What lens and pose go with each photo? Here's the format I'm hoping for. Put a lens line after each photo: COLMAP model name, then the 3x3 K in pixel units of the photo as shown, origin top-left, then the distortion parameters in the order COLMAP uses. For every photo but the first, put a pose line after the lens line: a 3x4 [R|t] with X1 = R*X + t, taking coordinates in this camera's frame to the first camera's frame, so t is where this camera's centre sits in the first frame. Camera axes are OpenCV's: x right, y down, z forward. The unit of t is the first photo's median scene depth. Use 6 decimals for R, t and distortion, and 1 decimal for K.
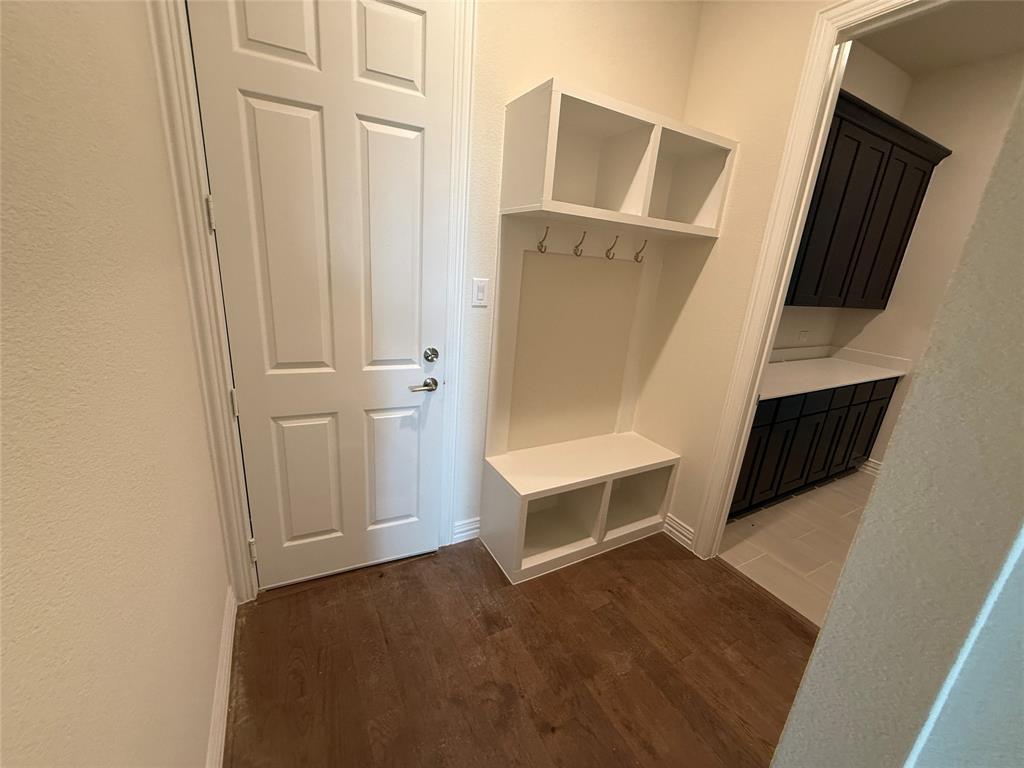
lens RADIAL K [[406.4, 0, 512.0], [0, 406.4, 384.0], [0, 0, 1]] dist [0.000022, 0.000091]
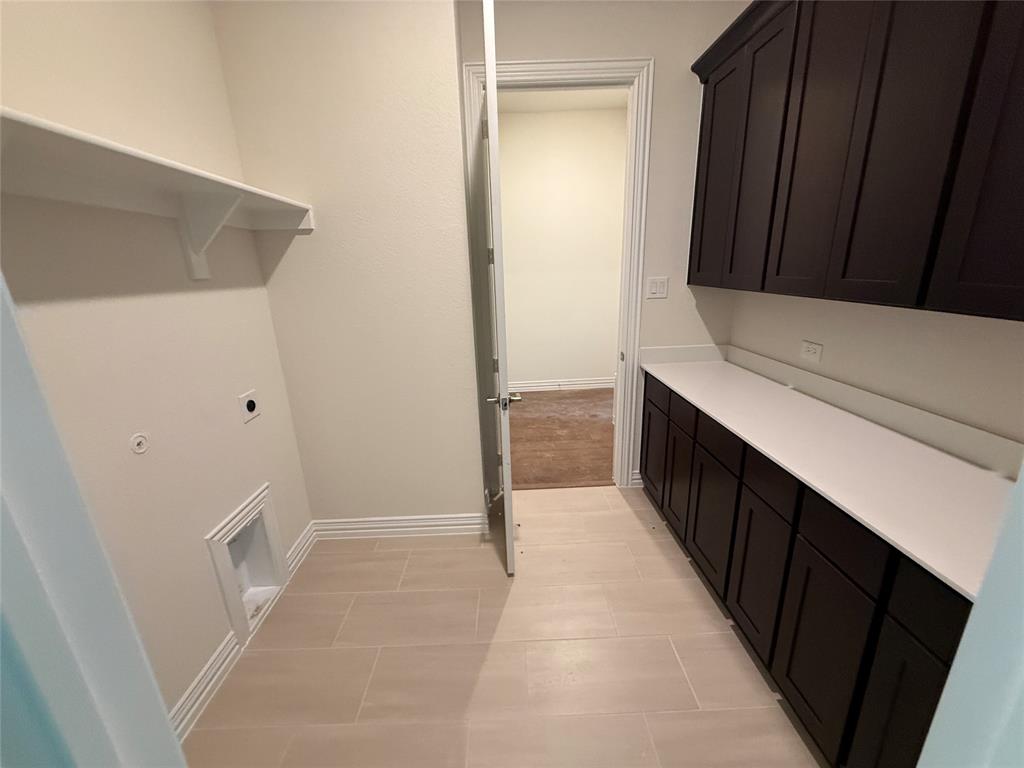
lens RADIAL K [[406.4, 0, 512.0], [0, 406.4, 384.0], [0, 0, 1]] dist [0.000022, 0.000091]
pose [[-0.466478, 0.185927, -0.864771, 2.279054], [-0.251961, 0.909225, 0.331398, -0.259348], [0.847888, 0.372479, -0.377287, 1.481075]]
